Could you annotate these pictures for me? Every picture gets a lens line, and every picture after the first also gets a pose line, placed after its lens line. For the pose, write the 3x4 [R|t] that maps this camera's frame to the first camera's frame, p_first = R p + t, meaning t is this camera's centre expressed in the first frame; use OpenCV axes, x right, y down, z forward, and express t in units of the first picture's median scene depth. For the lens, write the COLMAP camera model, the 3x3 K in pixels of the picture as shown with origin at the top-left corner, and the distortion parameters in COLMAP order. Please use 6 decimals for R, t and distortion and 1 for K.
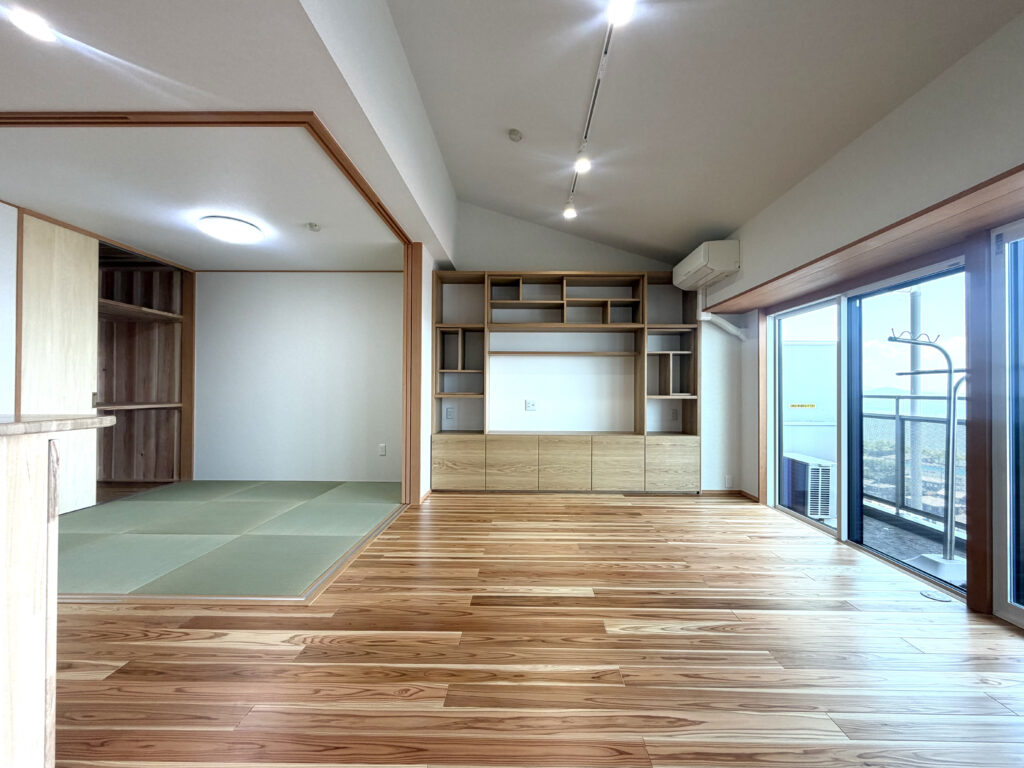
lens RADIAL K [[419.7, 0, 512.0], [0, 419.7, 384.0], [0, 0, 1]] dist [0.000466, 0.000028]
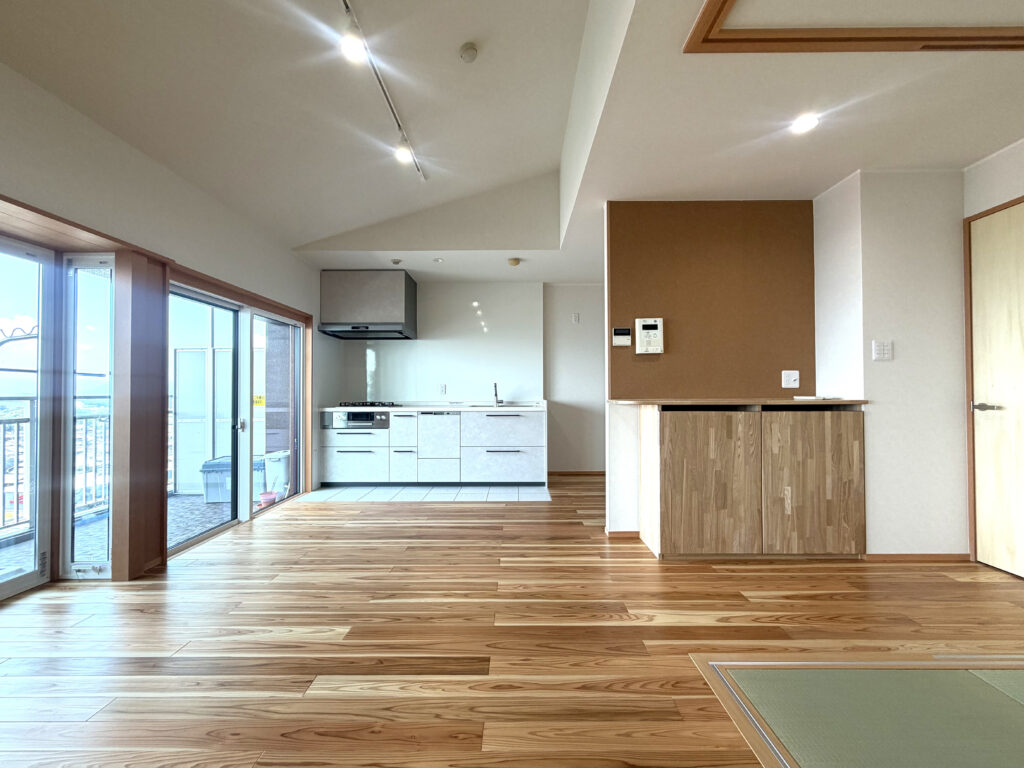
lens RADIAL K [[419.7, 0, 512.0], [0, 419.7, 384.0], [0, 0, 1]] dist [0.000466, 0.000028]
pose [[-0.999785, -0.003258, -0.020459, -0.139529], [-0.002695, 0.999619, -0.027487, 0.031657], [0.020541, -0.027426, -0.999413, 2.065007]]
